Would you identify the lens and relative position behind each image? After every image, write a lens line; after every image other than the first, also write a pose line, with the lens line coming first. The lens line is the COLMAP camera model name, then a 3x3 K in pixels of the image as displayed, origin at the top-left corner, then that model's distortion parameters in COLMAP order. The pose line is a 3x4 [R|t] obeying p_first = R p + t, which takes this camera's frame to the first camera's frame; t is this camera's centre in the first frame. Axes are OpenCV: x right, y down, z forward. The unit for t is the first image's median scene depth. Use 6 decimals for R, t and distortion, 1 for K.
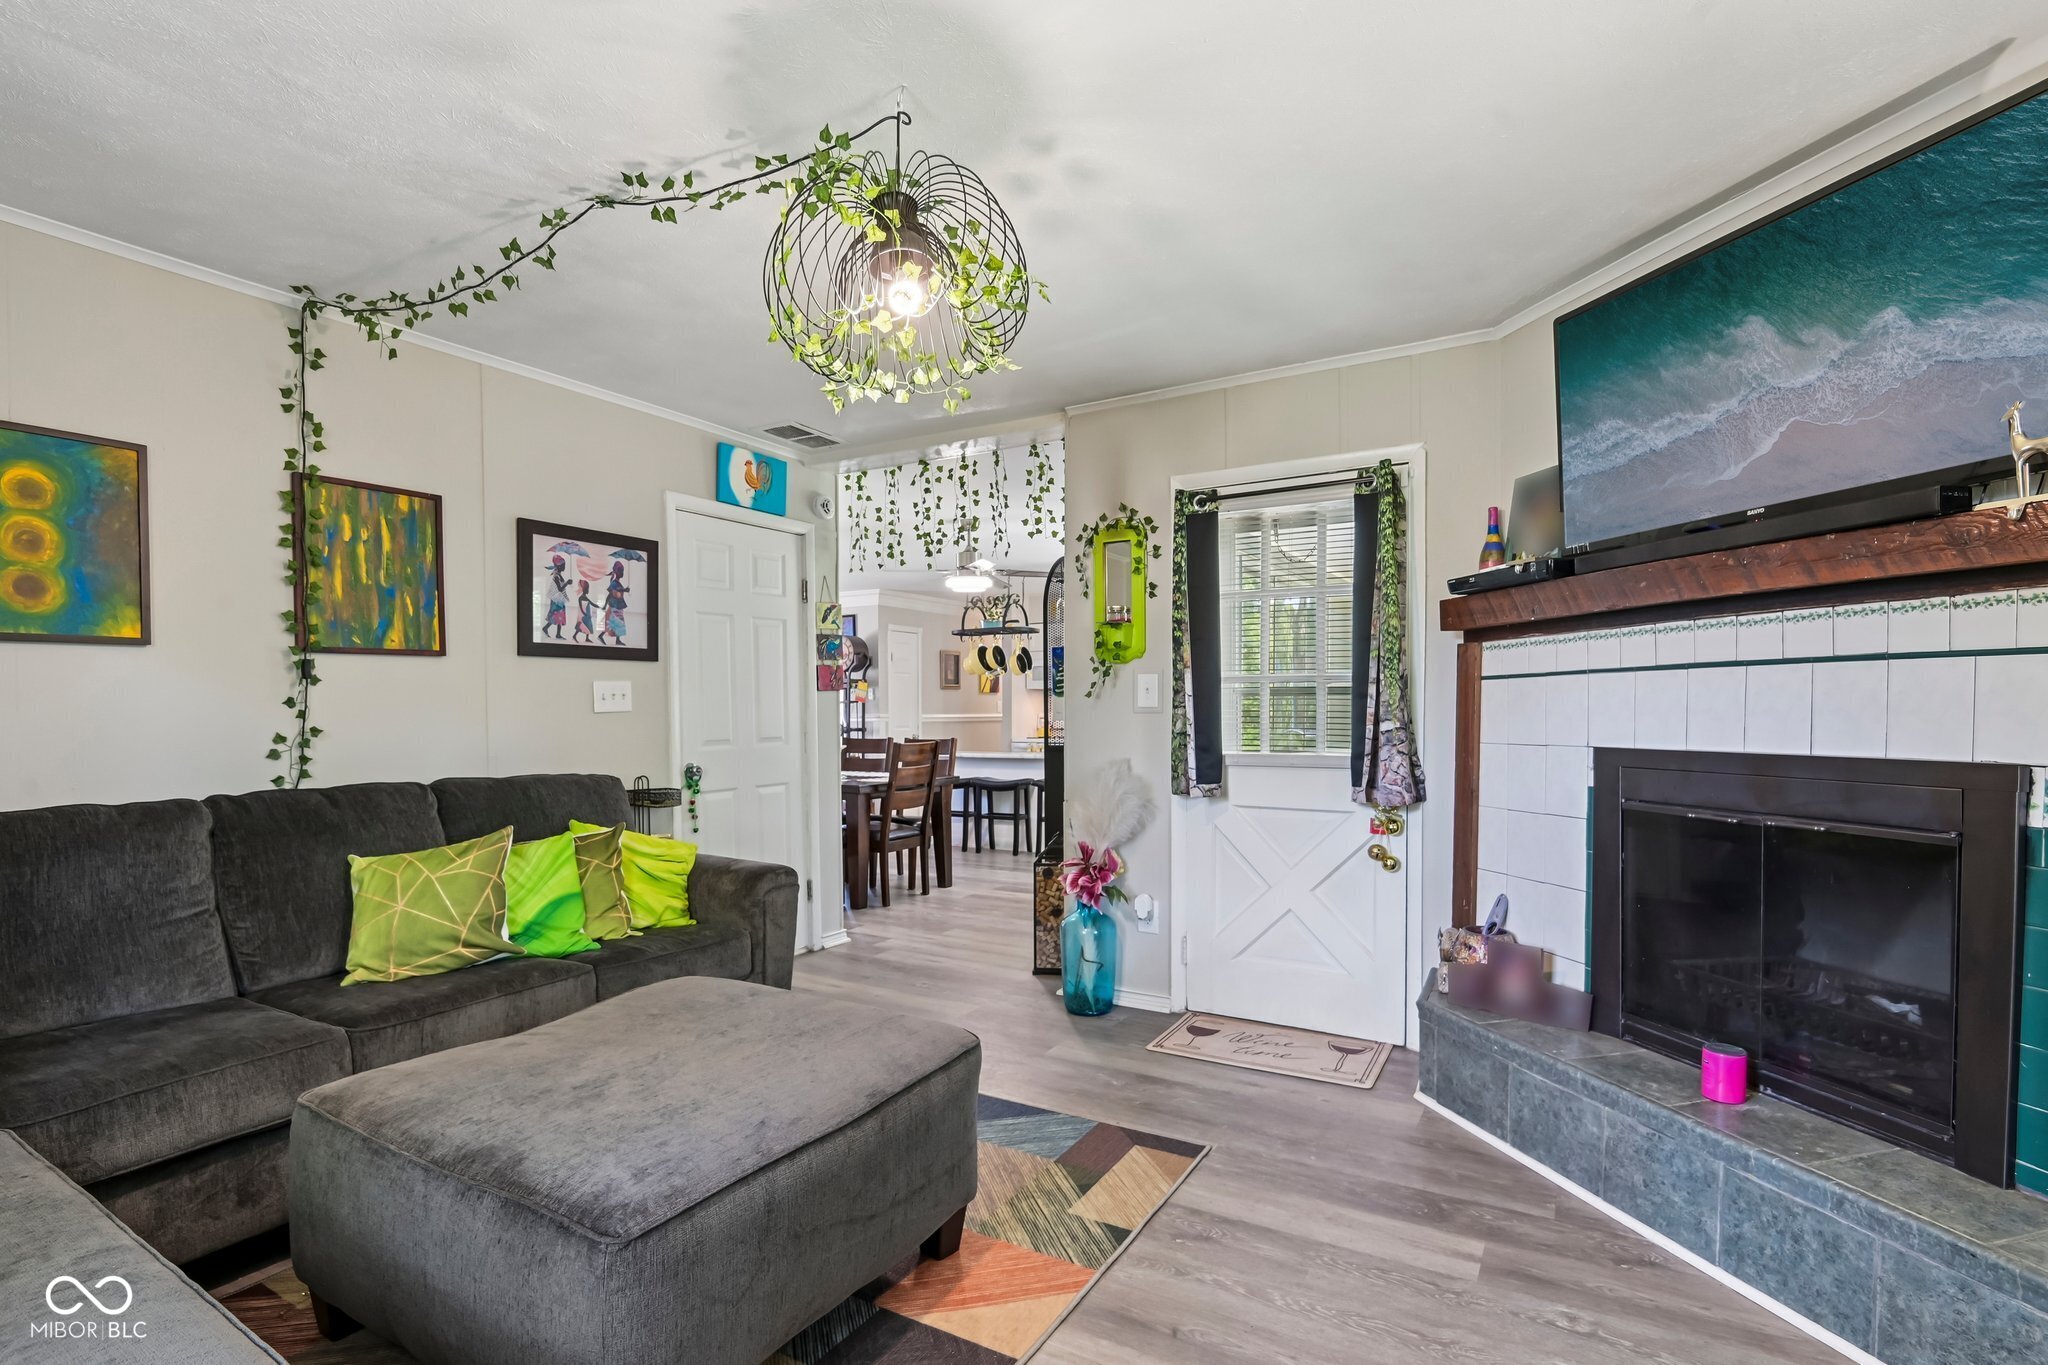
lens RADIAL K [[963.0, 0, 1027.6], [0, 963.0, 700.5], [0, 0, 1]] dist [-0.020504, -0.002051]
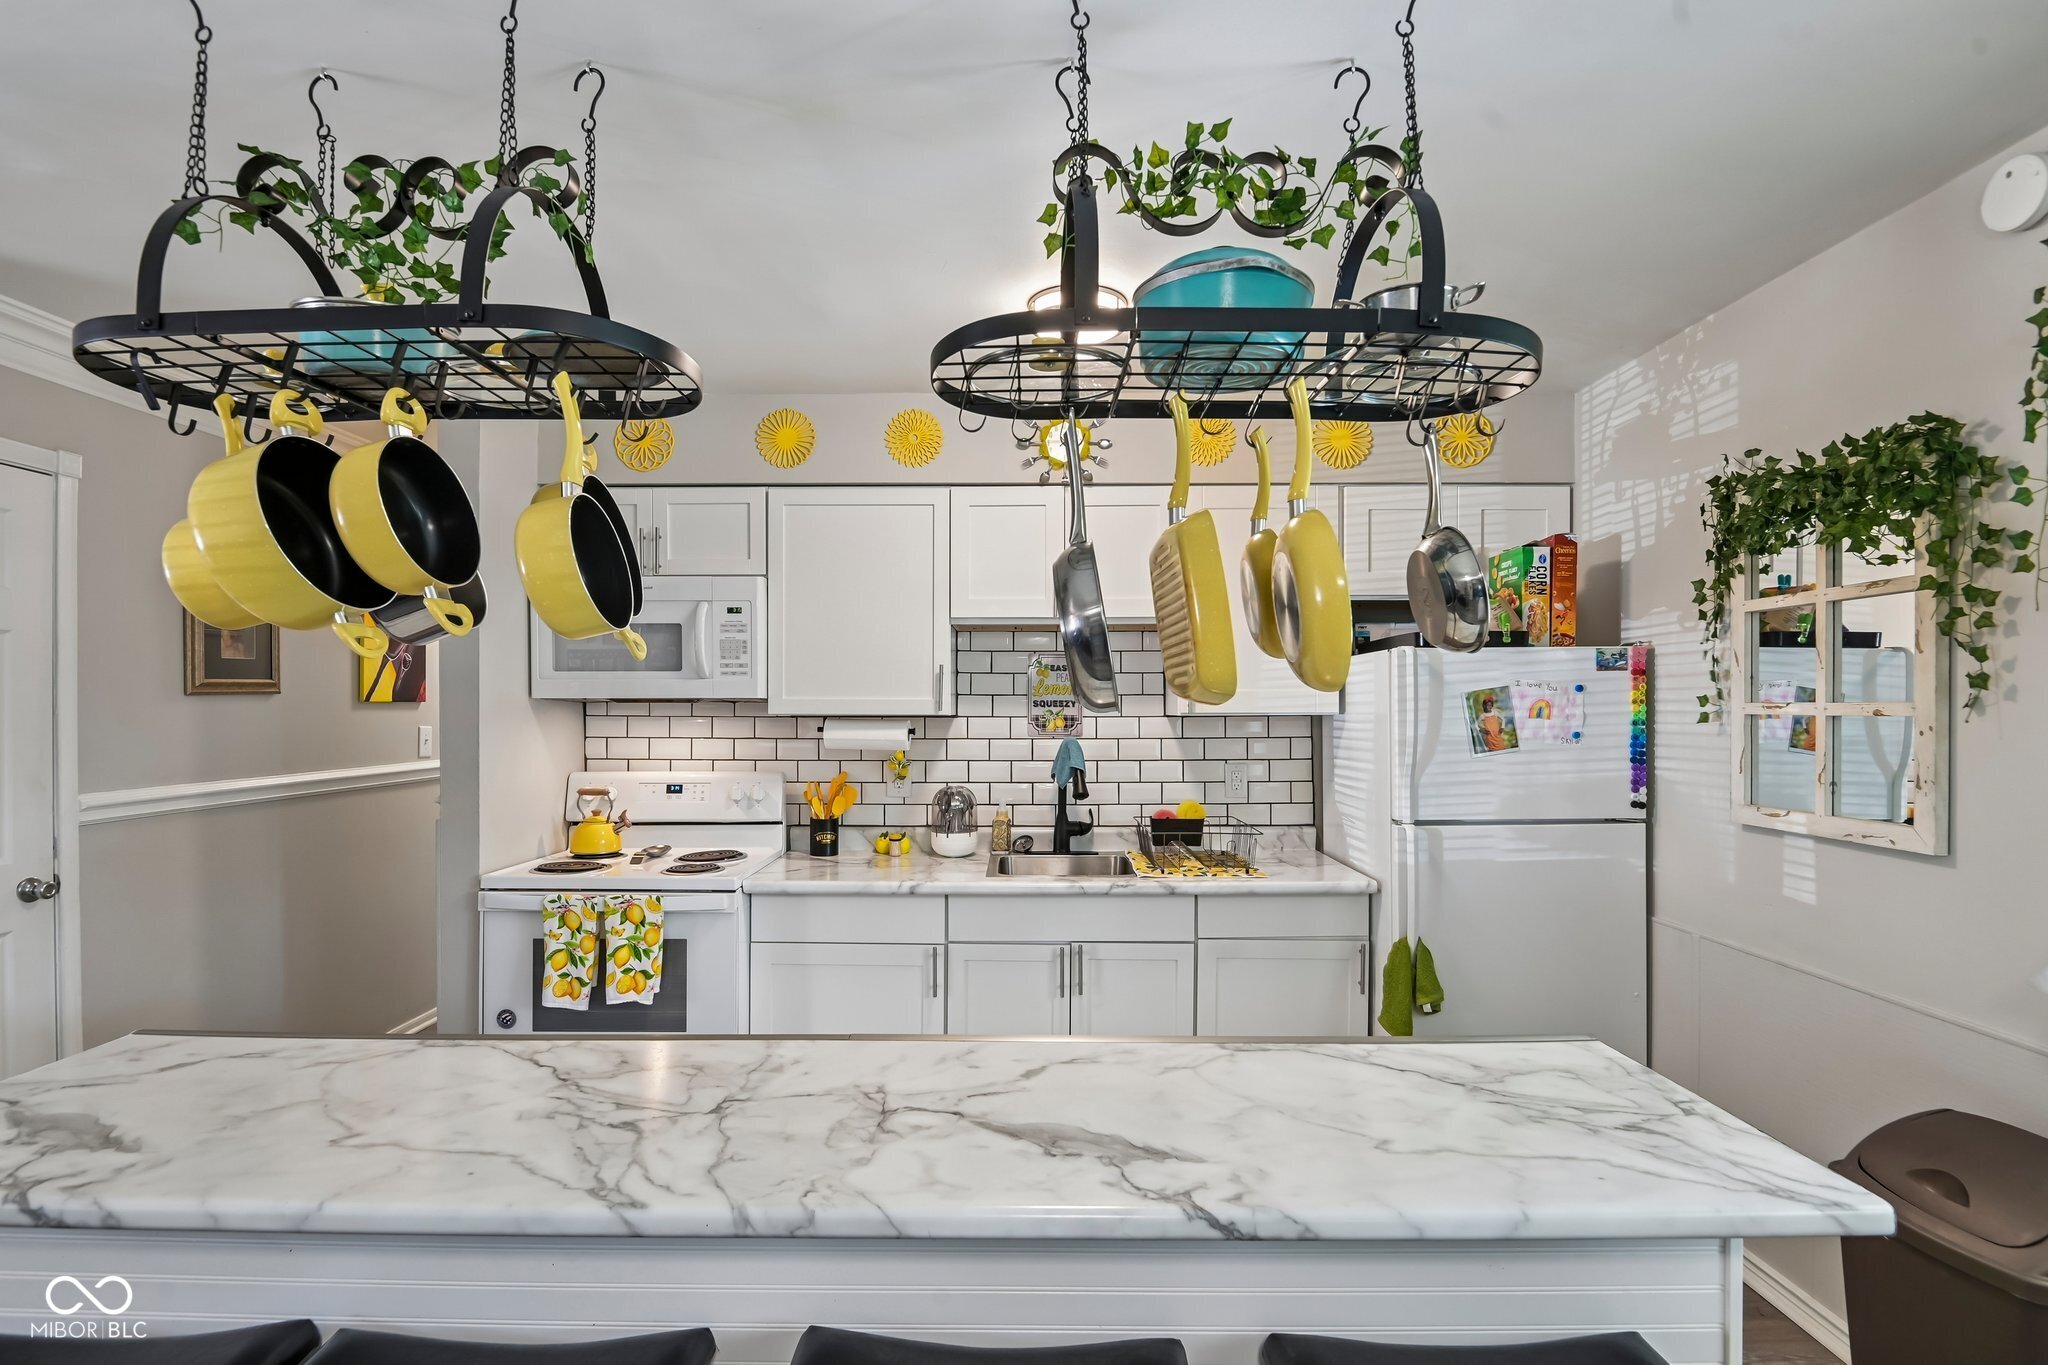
lens RADIAL K [[963.0, 0, 1010.8], [0, 963.0, 696.2], [0, 0, 1]] dist [-0.020504, -0.002051]
pose [[0.867131, 0.006045, 0.498044, -0.021387], [-0.007761, 0.999969, 0.001376, -0.014999], [-0.498020, -0.005058, 0.867151, 0.711439]]
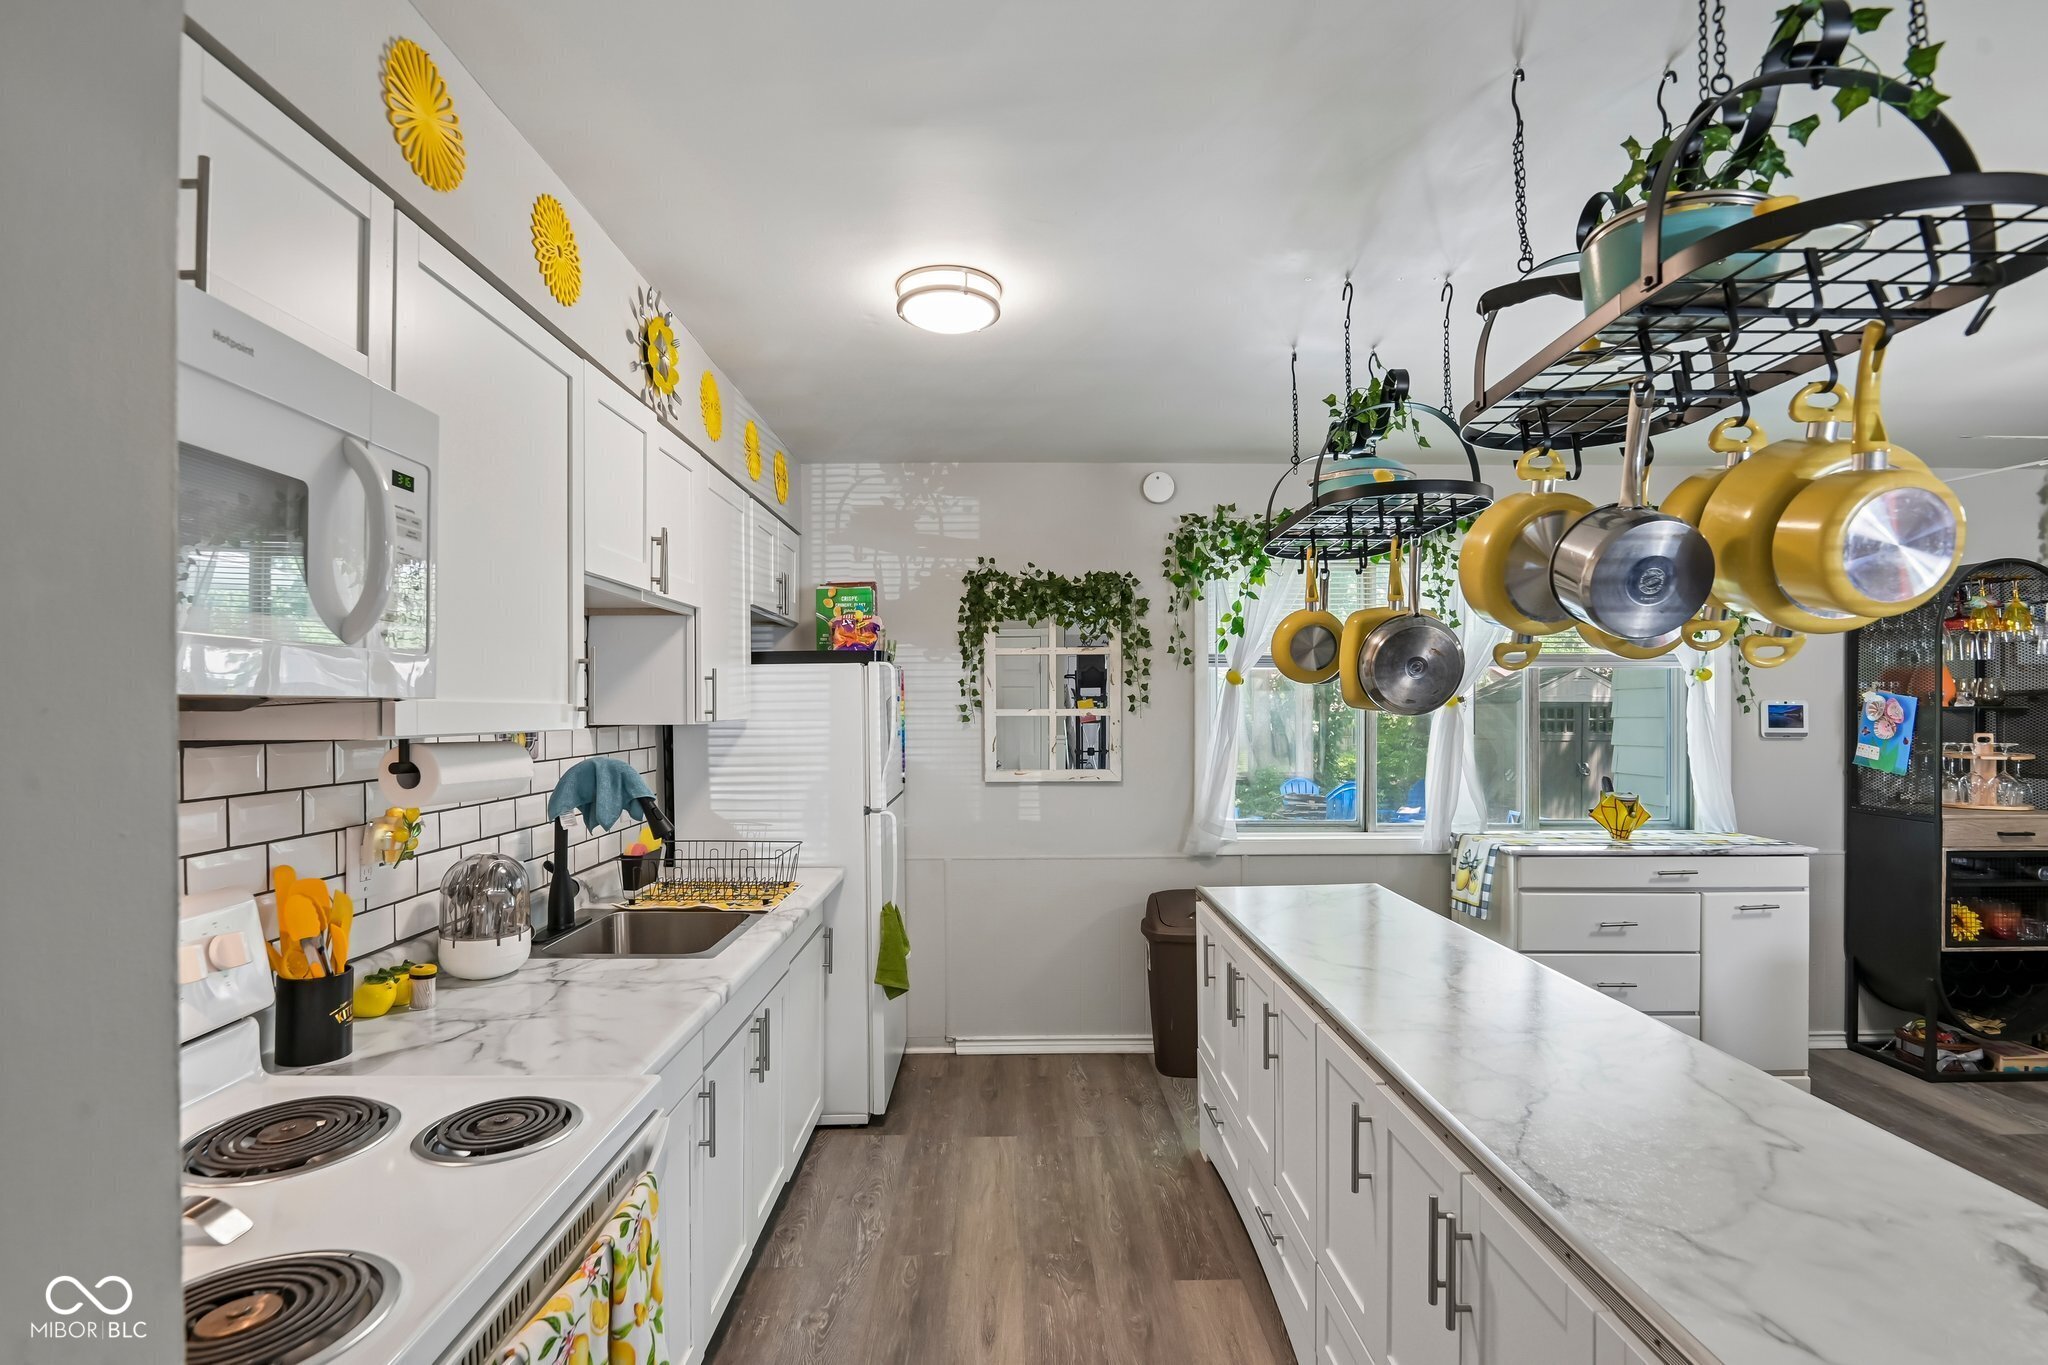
lens RADIAL K [[963.0, 0, 1006.8], [0, 963.0, 702.3], [0, 0, 1]] dist [-0.020504, -0.002051]
pose [[-0.499323, 0.010078, 0.866358, -0.087843], [-0.008133, 0.999834, -0.016318, -0.011297], [-0.866378, -0.015194, -0.499158, 0.997045]]
